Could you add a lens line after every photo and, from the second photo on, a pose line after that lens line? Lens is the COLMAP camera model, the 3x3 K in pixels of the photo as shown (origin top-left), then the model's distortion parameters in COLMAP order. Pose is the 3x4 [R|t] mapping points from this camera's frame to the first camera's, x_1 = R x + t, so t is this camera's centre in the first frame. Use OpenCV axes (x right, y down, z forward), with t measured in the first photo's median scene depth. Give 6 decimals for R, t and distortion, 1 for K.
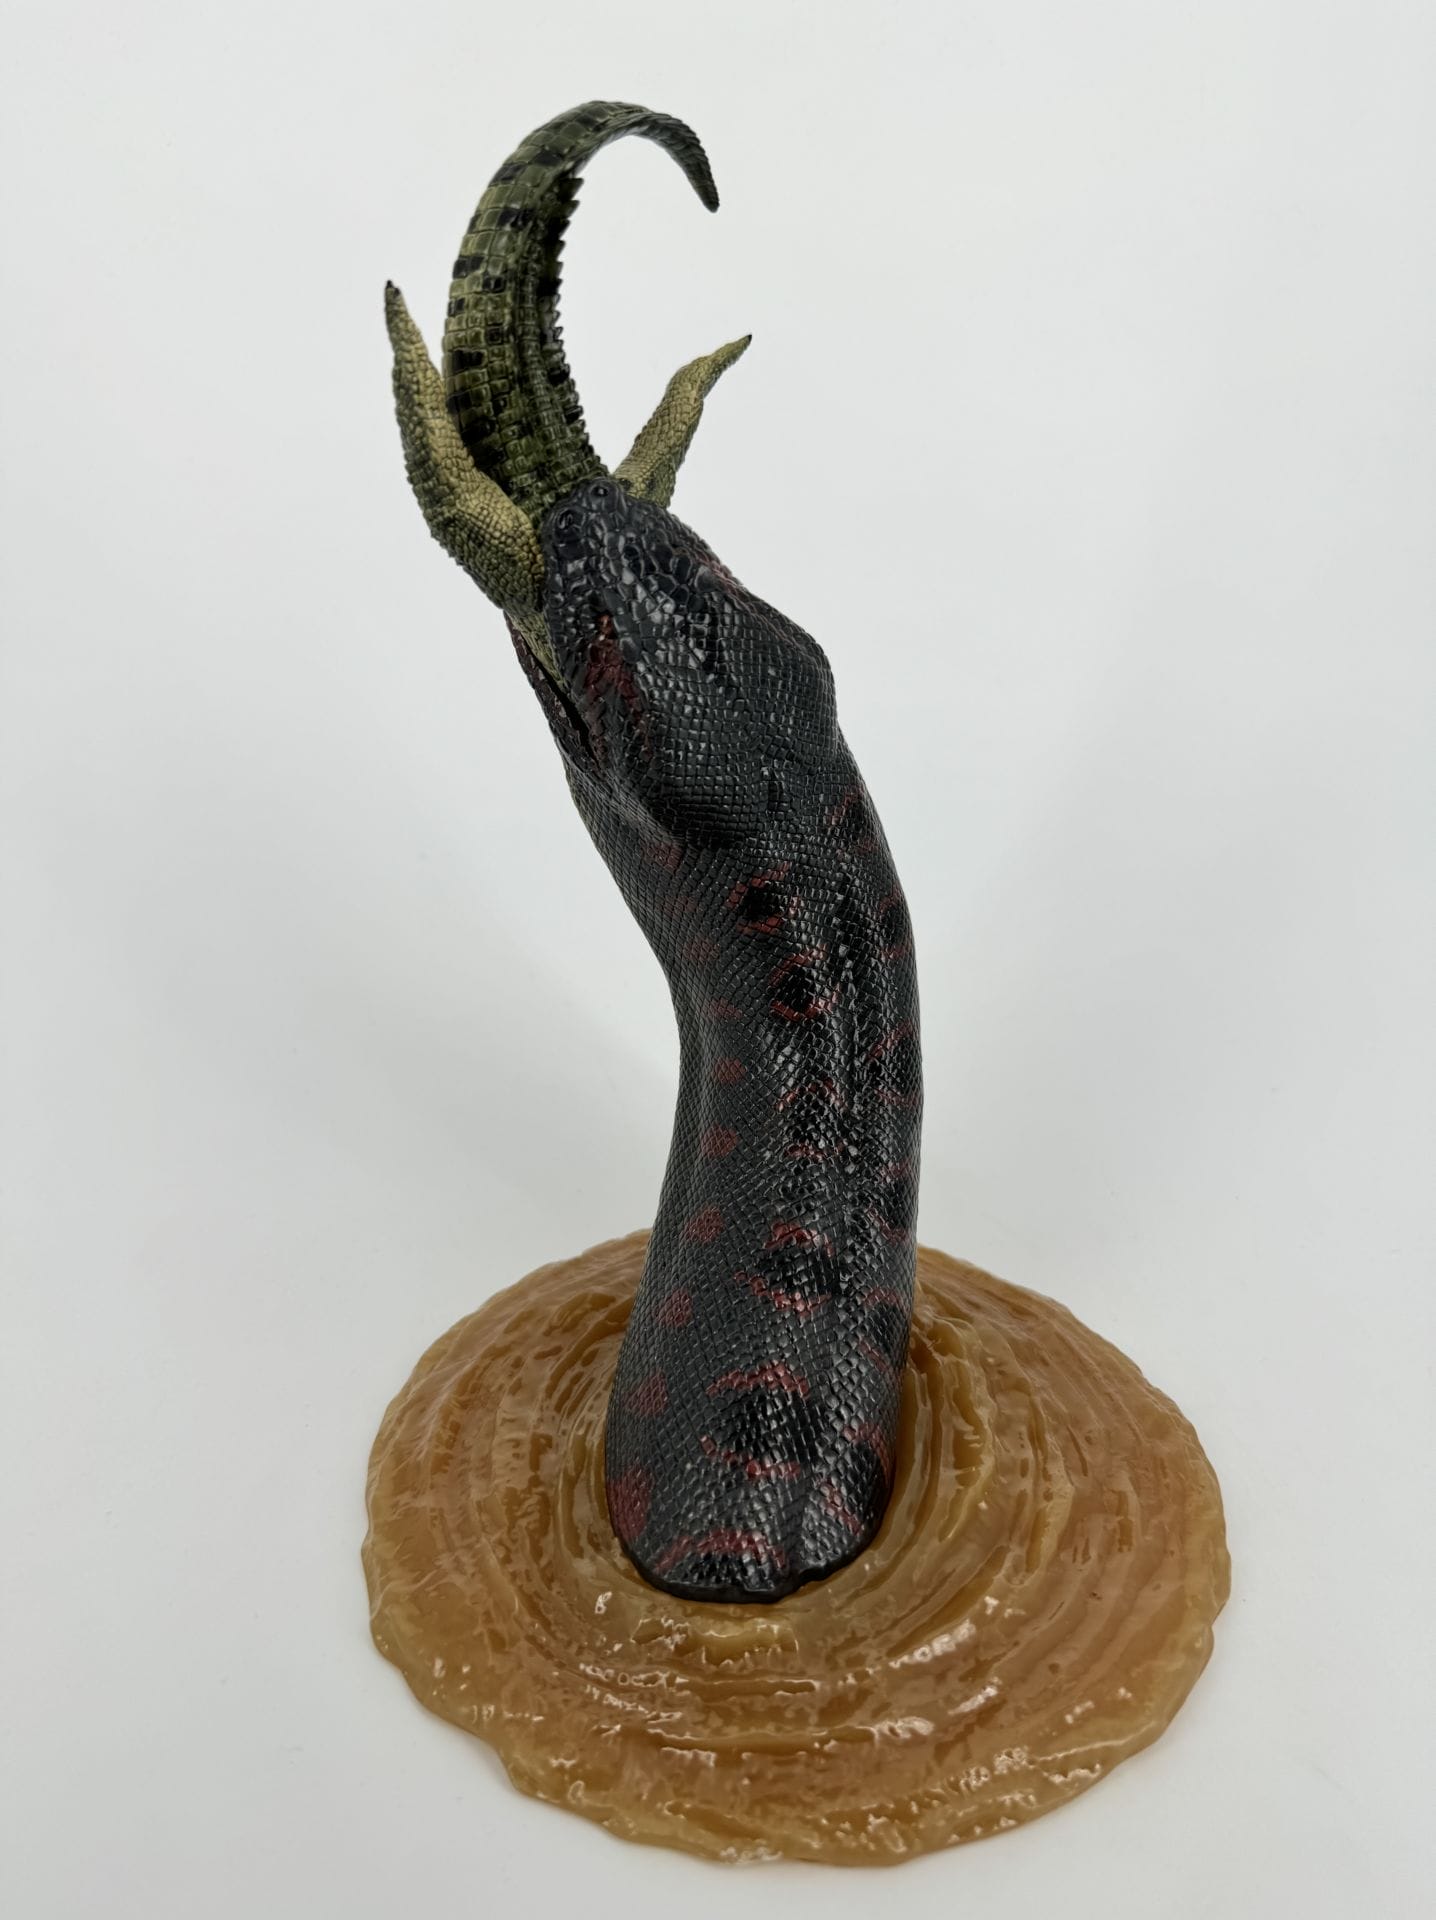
lens RADIAL K [[1360.2, 0, 752.6], [0, 1360.2, 961.8], [0, 0, 1]] dist [0.024431, -0.090800]
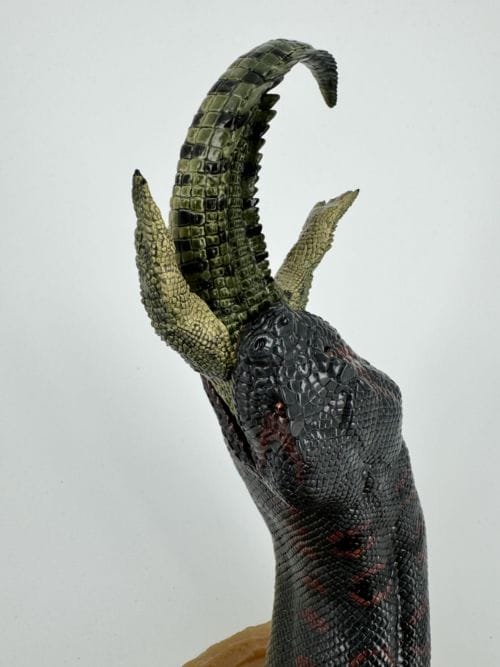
lens RADIAL K [[472.5, 0, 262.7], [0, 472.5, 292.2], [0, 0, 1]] dist [0.024431, -0.090800]
pose [[0.996758, 0.038052, 0.070897, -0.163438], [-0.034568, 0.998164, -0.049741, -0.340081], [-0.072660, 0.047129, 0.996243, 0.510187]]
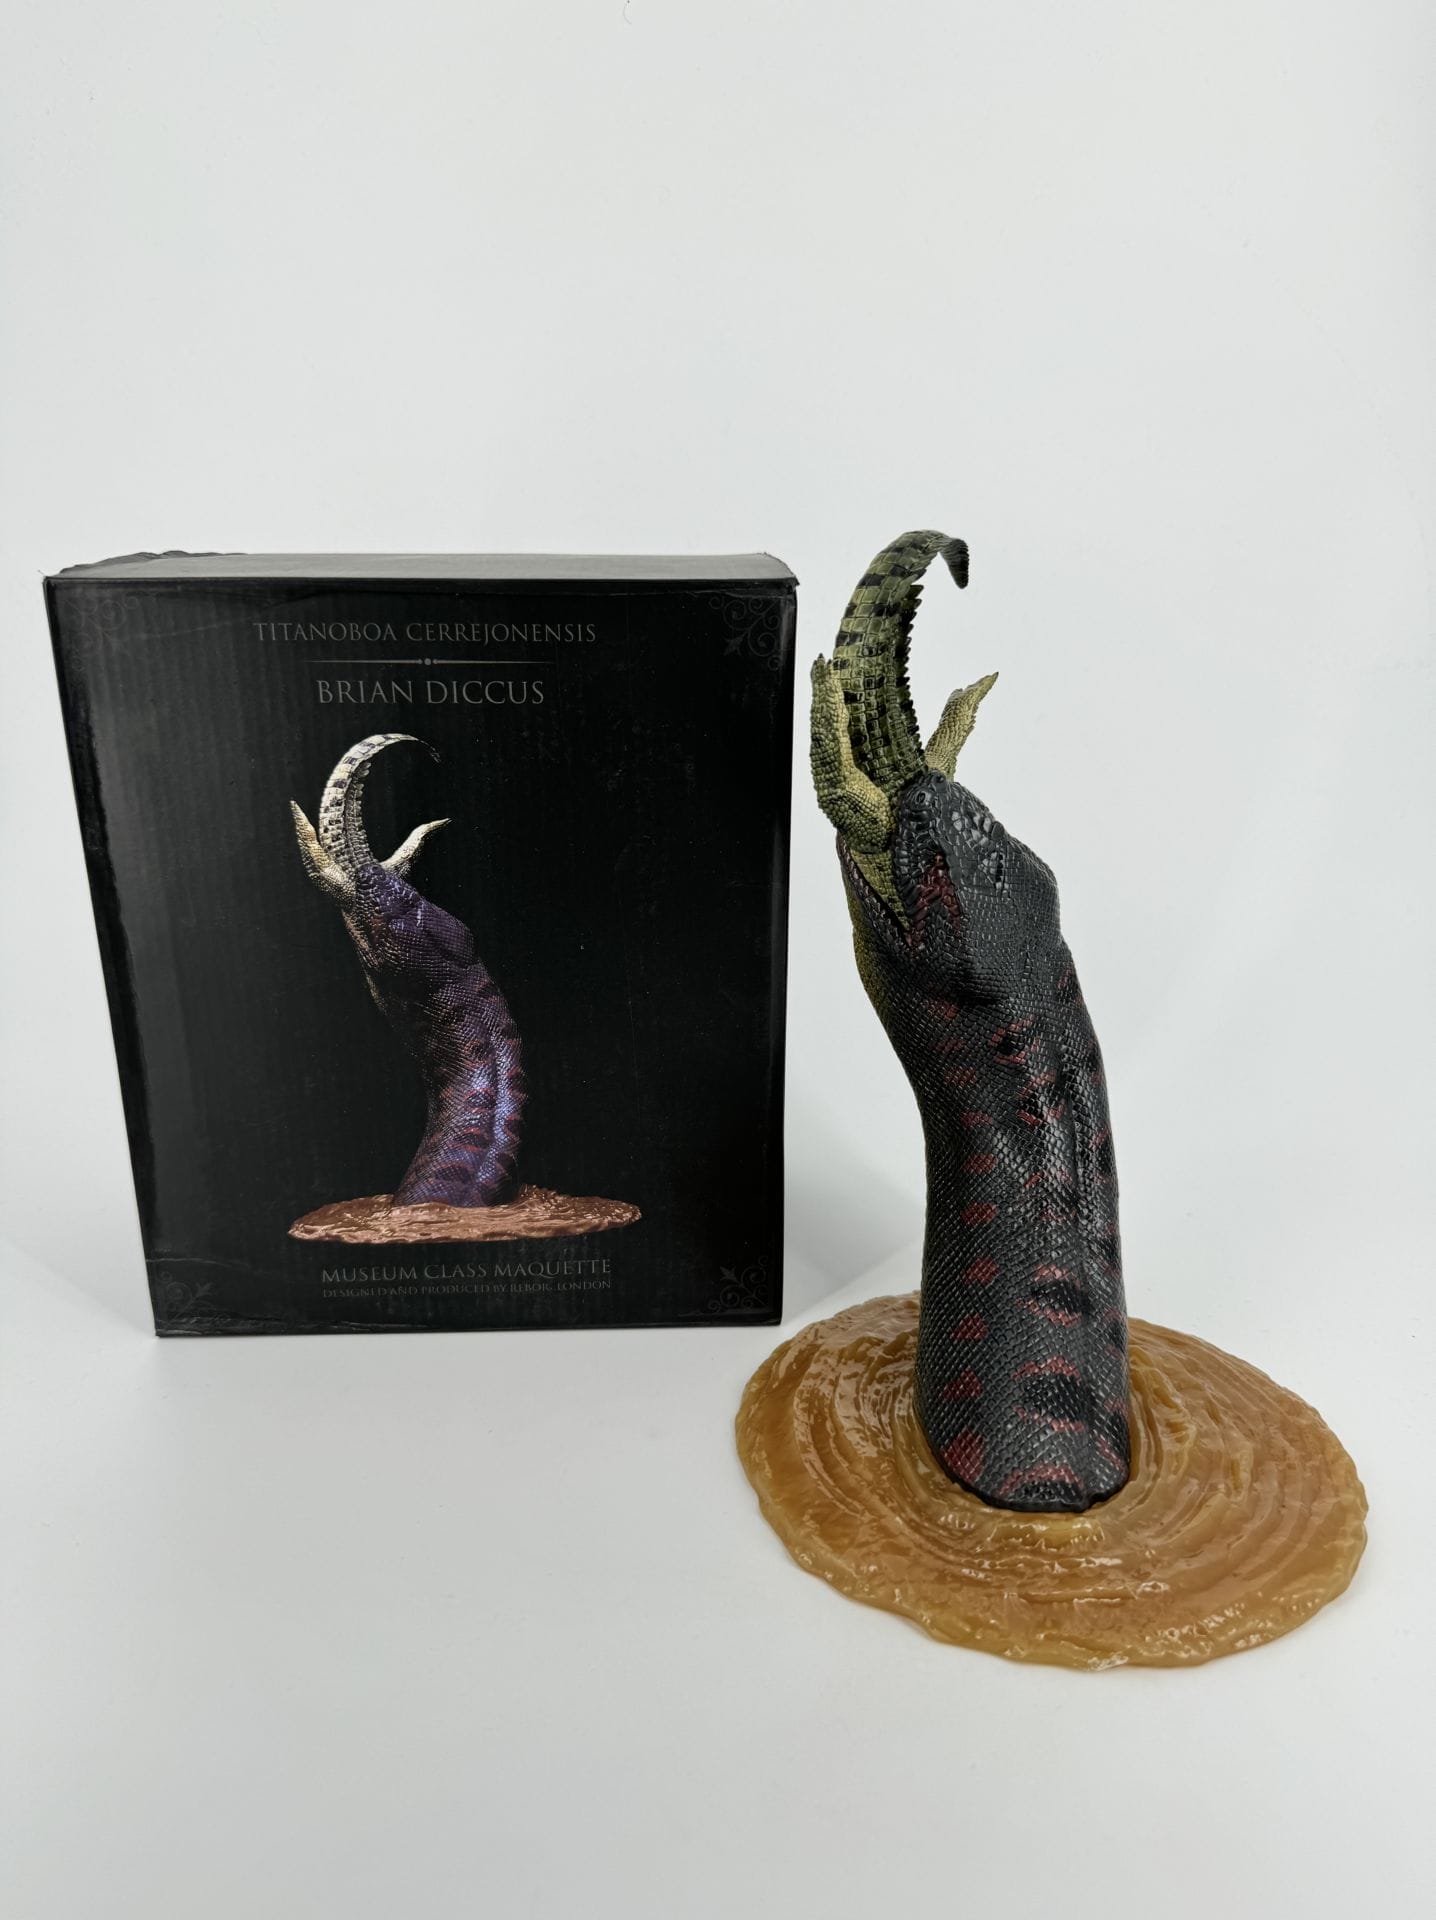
lens RADIAL K [[1360.2, 0, 718.8], [0, 1360.2, 989.4], [0, 0, 1]] dist [0.024431, -0.090800]
pose [[0.998099, -0.013902, 0.060041, -0.450818], [0.020509, 0.993624, -0.110866, 0.061332], [-0.058117, 0.111887, 0.992020, -0.498415]]
